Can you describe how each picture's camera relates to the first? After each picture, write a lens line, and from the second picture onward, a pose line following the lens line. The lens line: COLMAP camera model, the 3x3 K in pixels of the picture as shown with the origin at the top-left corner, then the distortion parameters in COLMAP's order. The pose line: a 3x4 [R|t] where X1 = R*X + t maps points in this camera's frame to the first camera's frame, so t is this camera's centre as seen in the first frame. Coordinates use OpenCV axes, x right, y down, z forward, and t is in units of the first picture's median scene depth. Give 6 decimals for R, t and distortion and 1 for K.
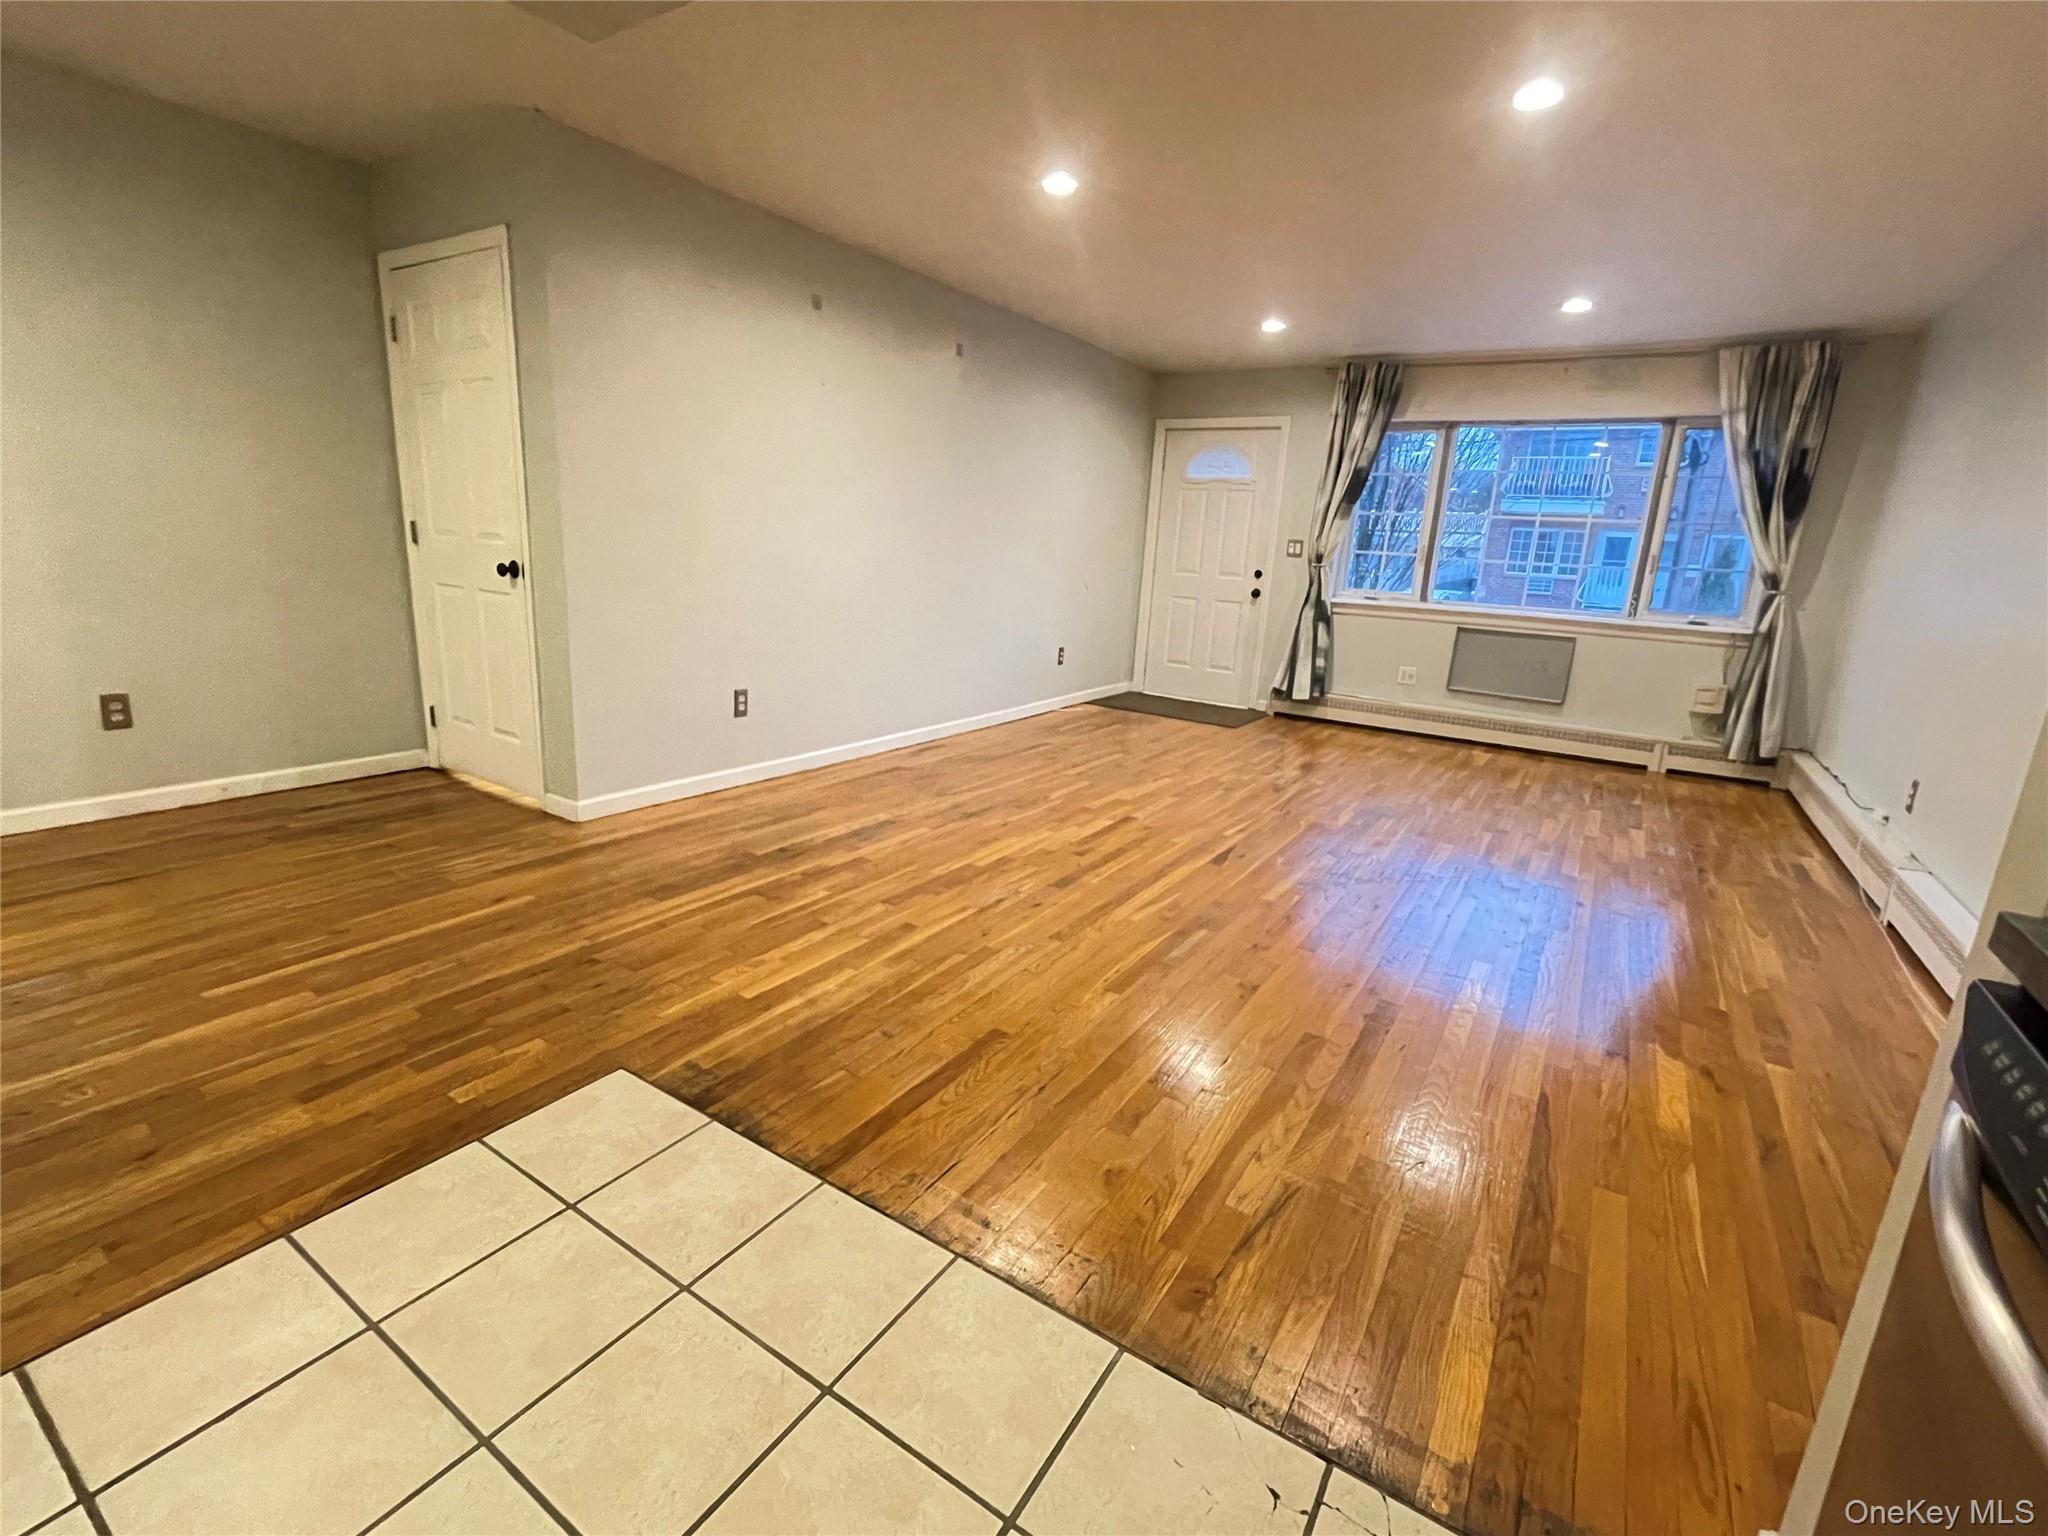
lens RADIAL K [[912.8, 0, 1024.0], [0, 912.8, 768.0], [0, 0, 1]] dist [-0.002216, -0.000355]
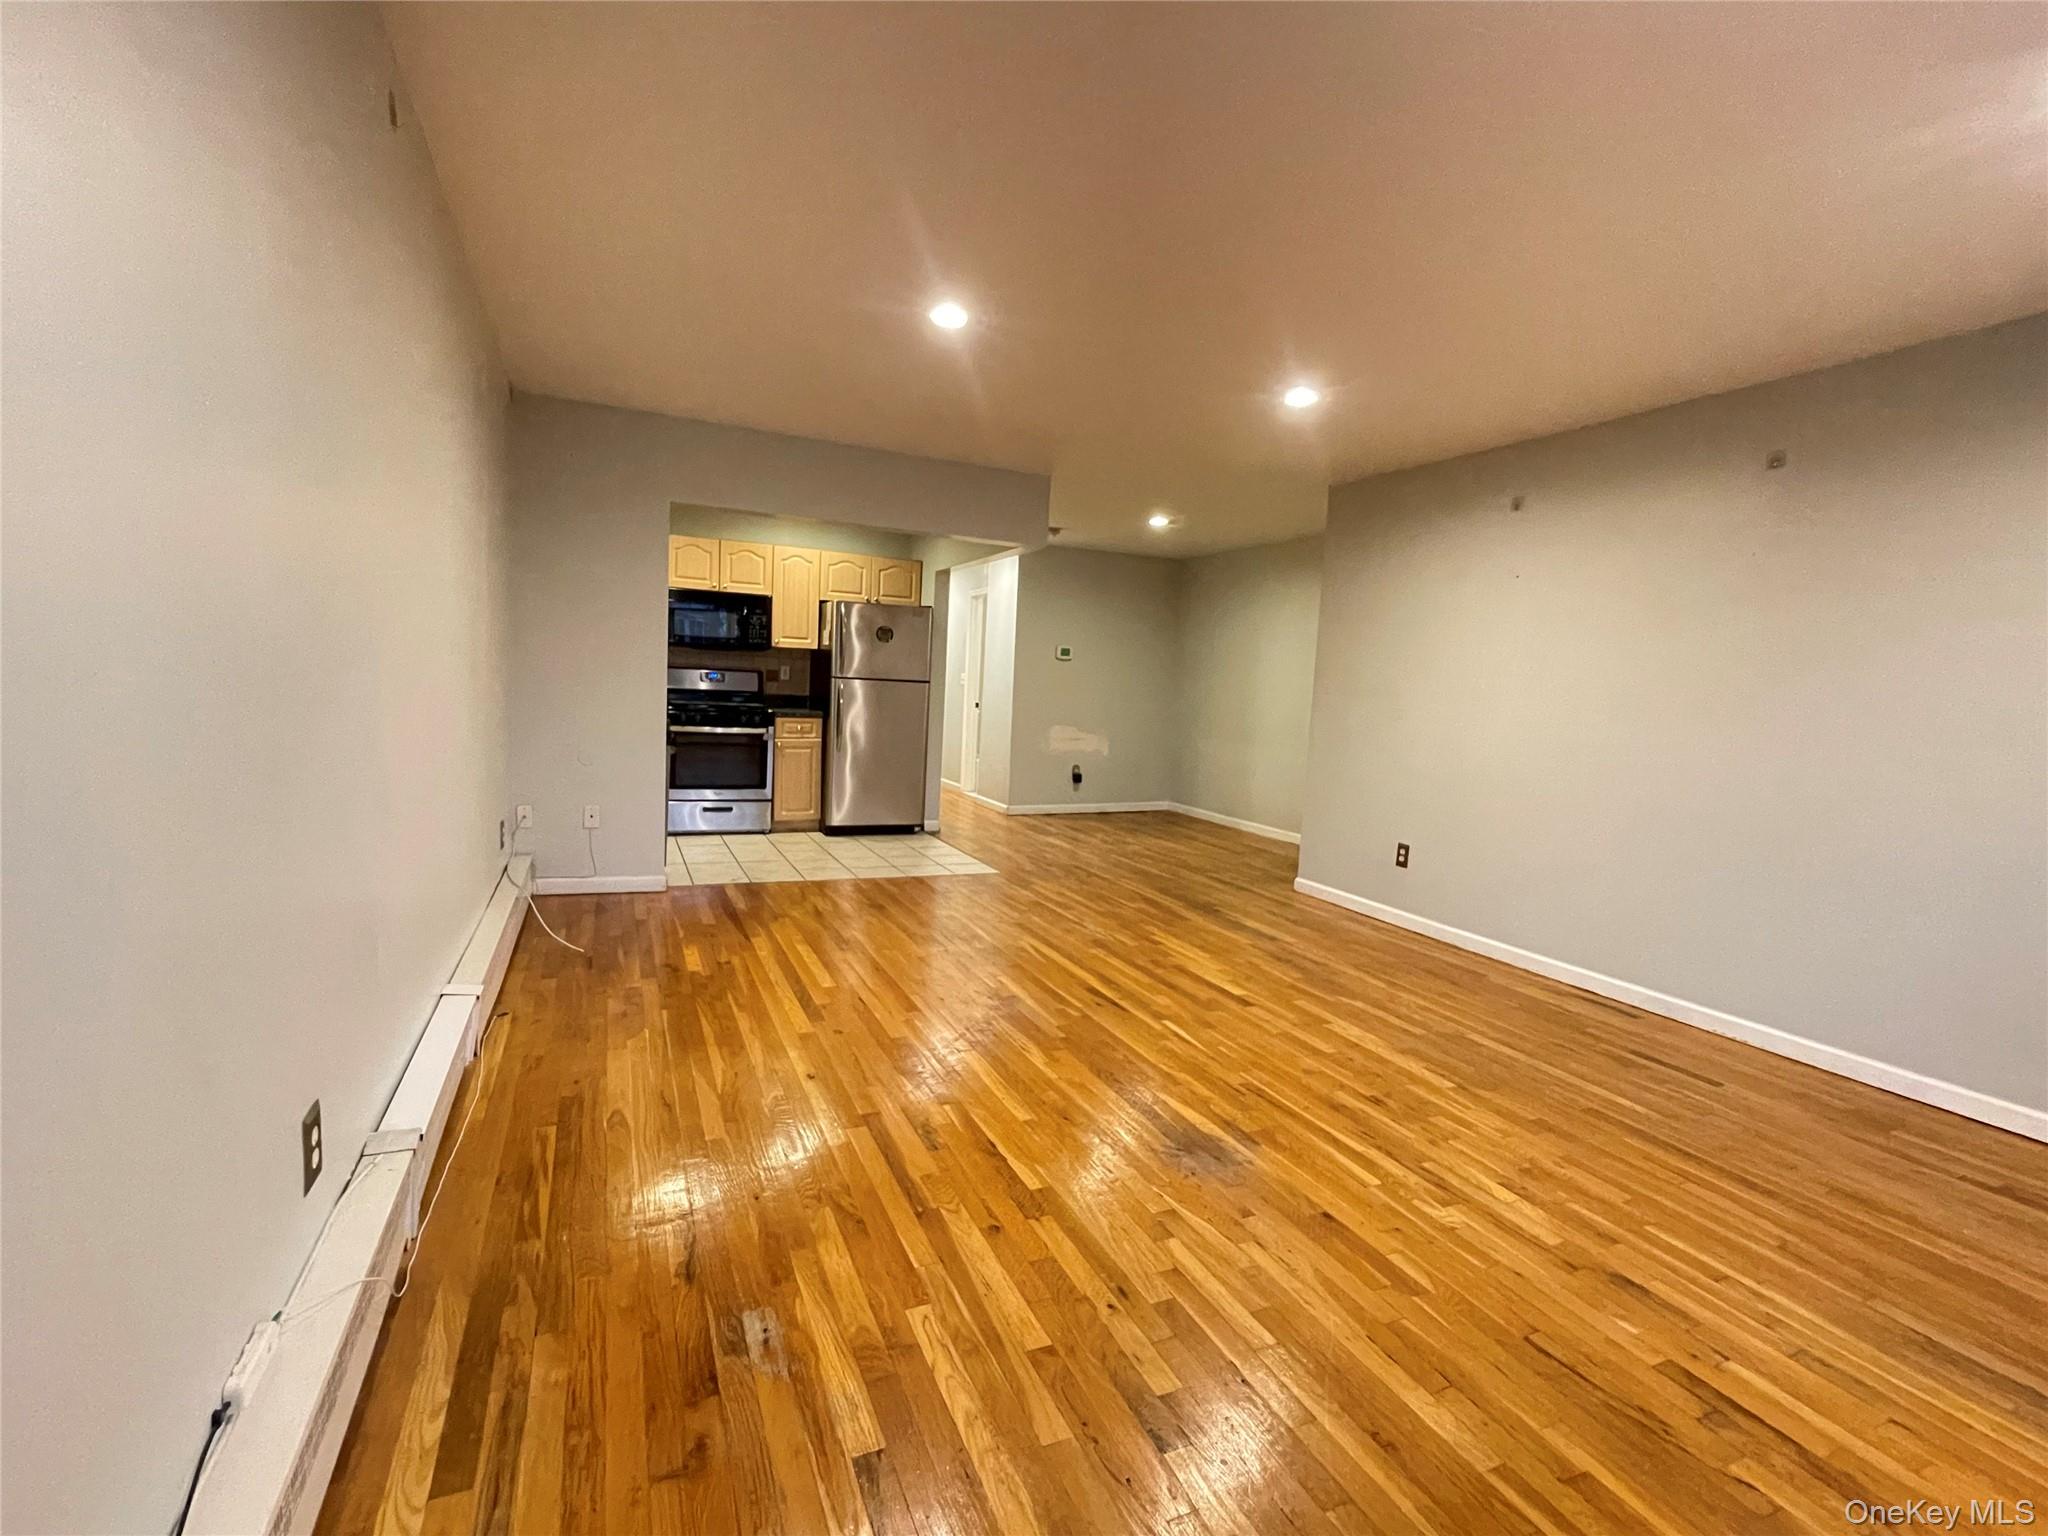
lens RADIAL K [[912.8, 0, 1024.0], [0, 912.8, 768.0], [0, 0, 1]] dist [-0.002216, -0.000355]
pose [[-0.536001, -0.001585, -0.844216, 1.064037], [-0.280063, 0.943702, 0.176043, -0.277962], [0.796409, 0.330793, -0.506269, 1.307060]]
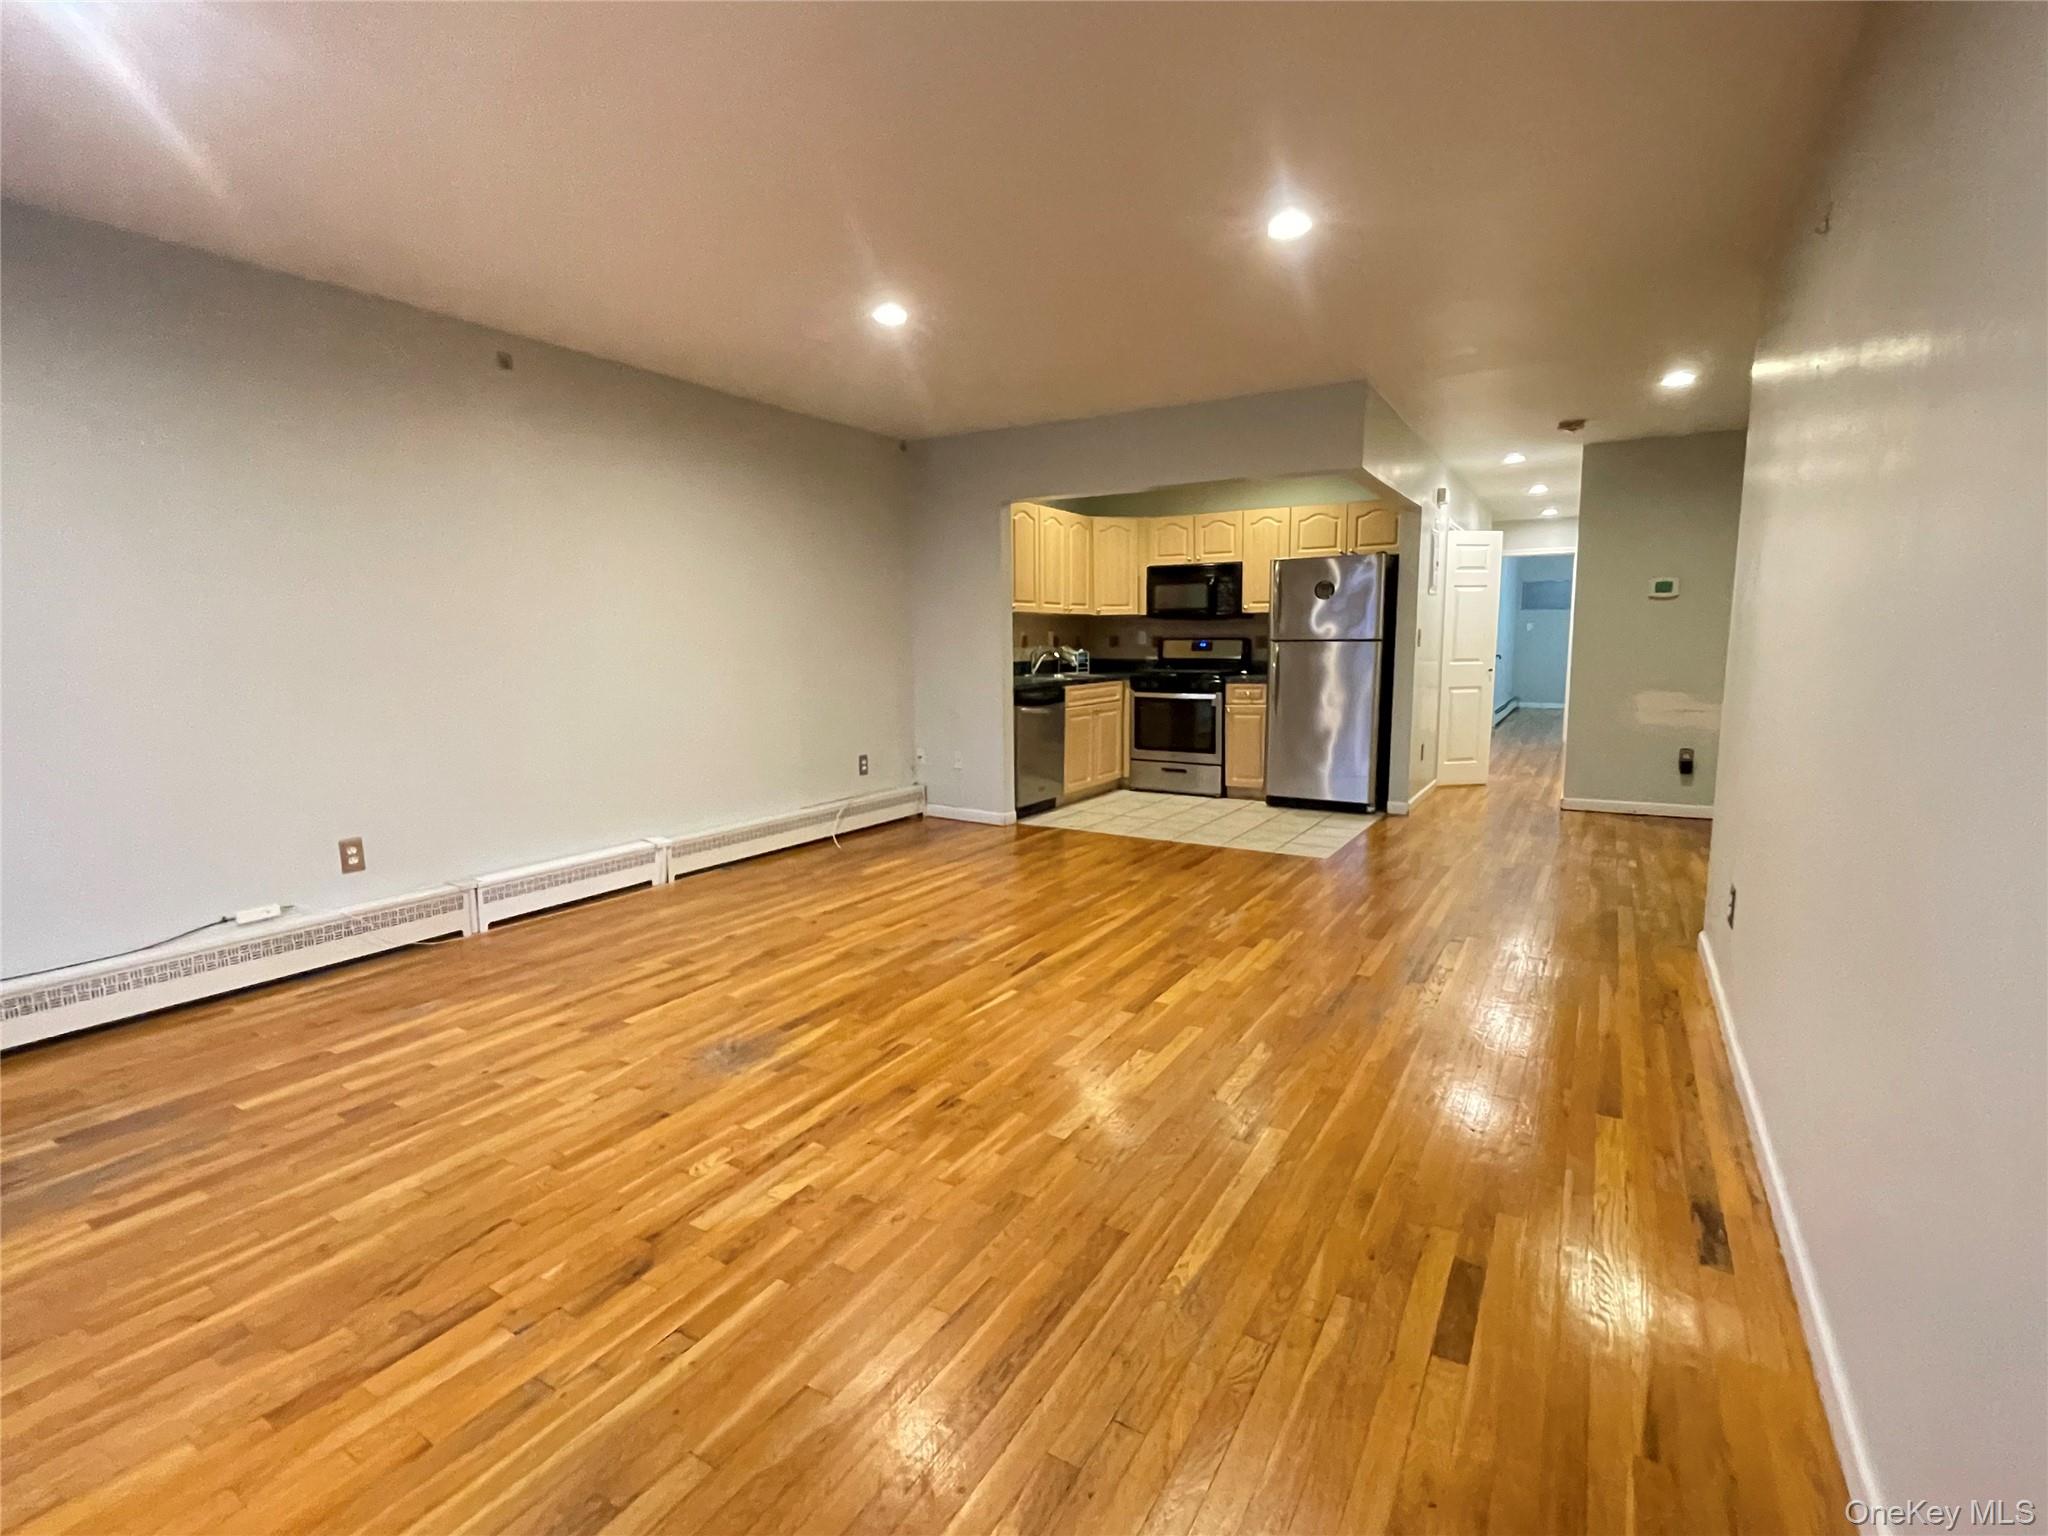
lens RADIAL K [[946.3, 0, 1024.0], [0, 946.3, 768.0], [0, 0, 1]] dist [-0.002399, -0.000648]
pose [[-0.998600, -0.041739, -0.032485, 0.258656], [-0.050798, 0.927908, 0.369333, -0.437239], [0.014728, 0.370466, -0.928729, 1.779327]]
